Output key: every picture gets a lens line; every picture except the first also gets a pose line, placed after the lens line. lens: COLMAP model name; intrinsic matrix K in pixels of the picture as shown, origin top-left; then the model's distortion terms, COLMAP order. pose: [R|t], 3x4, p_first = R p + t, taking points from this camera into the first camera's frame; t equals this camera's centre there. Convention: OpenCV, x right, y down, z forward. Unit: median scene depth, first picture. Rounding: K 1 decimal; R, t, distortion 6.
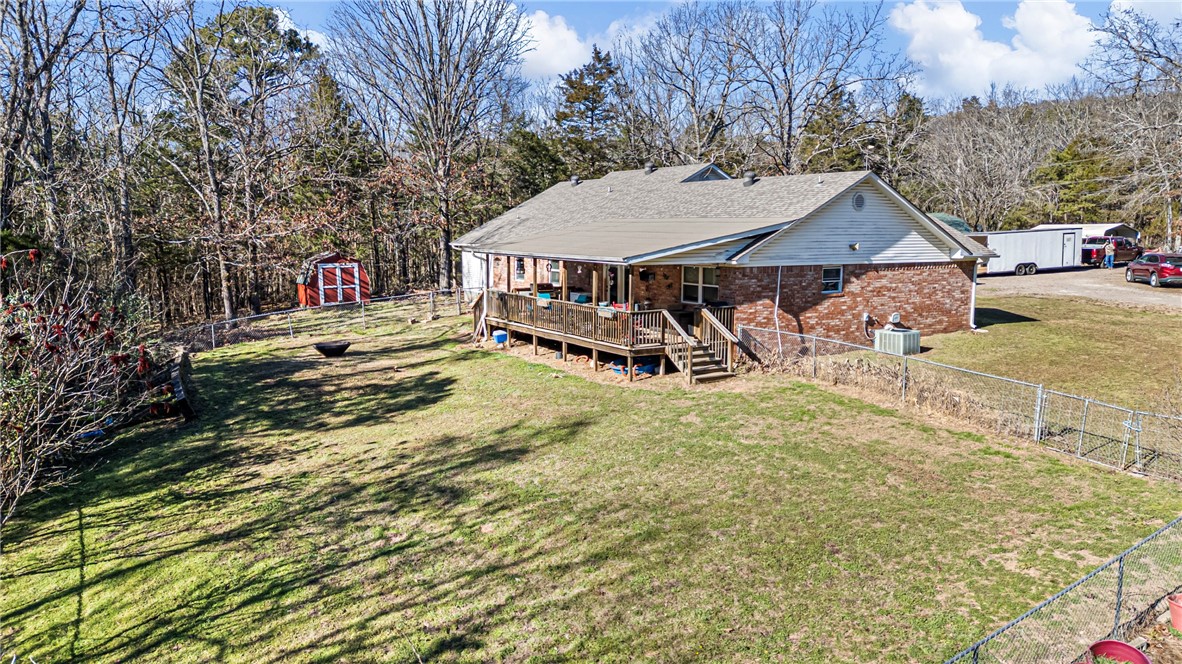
lens RADIAL K [[792.7, 0, 591.0], [0, 792.7, 332.0], [0, 0, 1]] dist [0.068592, 0.000141]
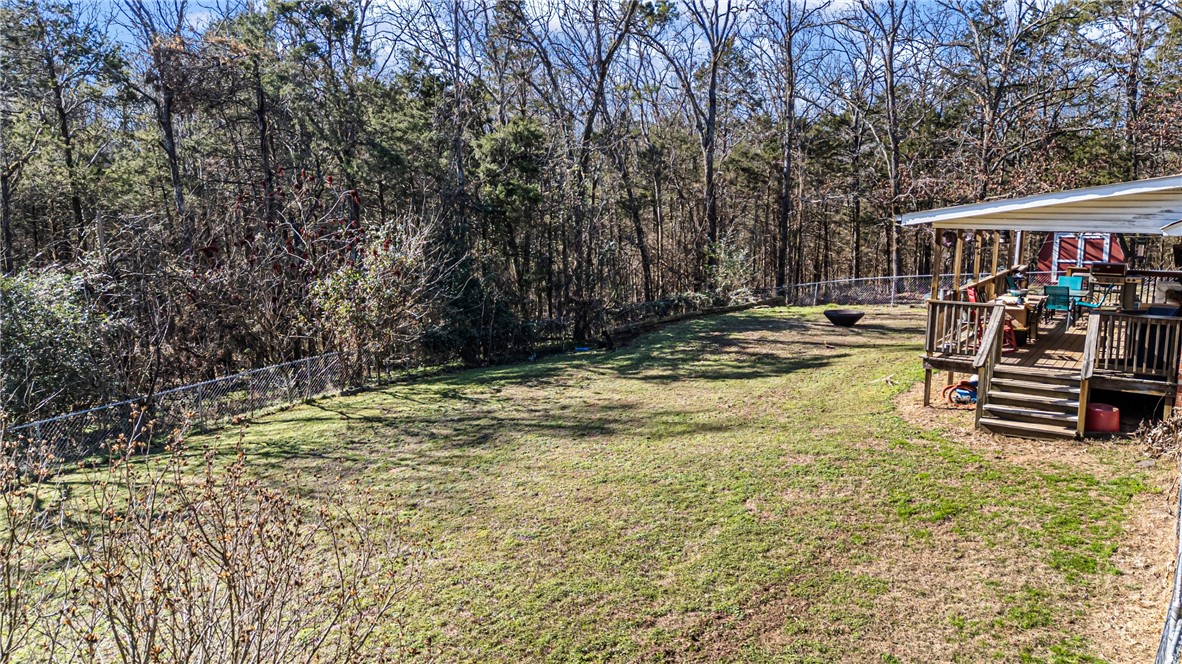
lens RADIAL K [[792.7, 0, 591.0], [0, 792.7, 332.0], [0, 0, 1]] dist [0.068592, 0.000141]
pose [[0.463428, 0.149610, -0.873414, 0.436654], [-0.118723, 0.987241, 0.106114, -0.032519], [0.878146, 0.054518, 0.475277, 0.379476]]
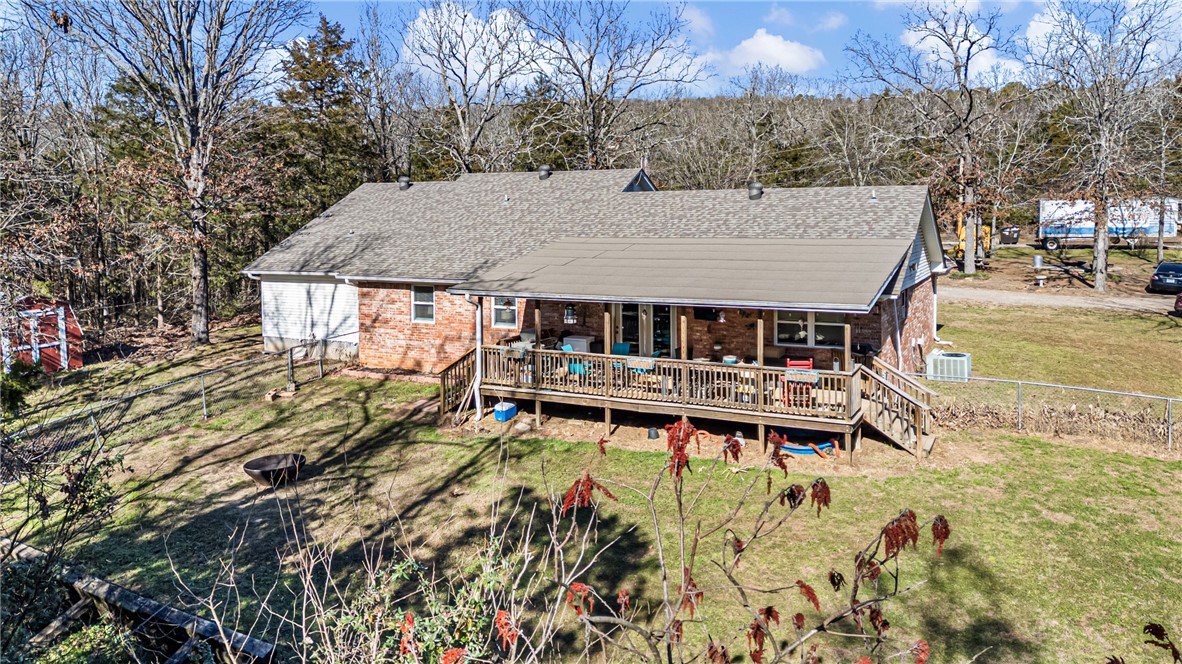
lens RADIAL K [[792.7, 0, 591.0], [0, 792.7, 332.0], [0, 0, 1]] dist [0.068592, 0.000141]
pose [[0.863962, -0.082278, 0.496790, -0.457844], [0.080293, 0.996448, 0.025394, -0.088194], [-0.497115, 0.017949, 0.867499, 0.392236]]
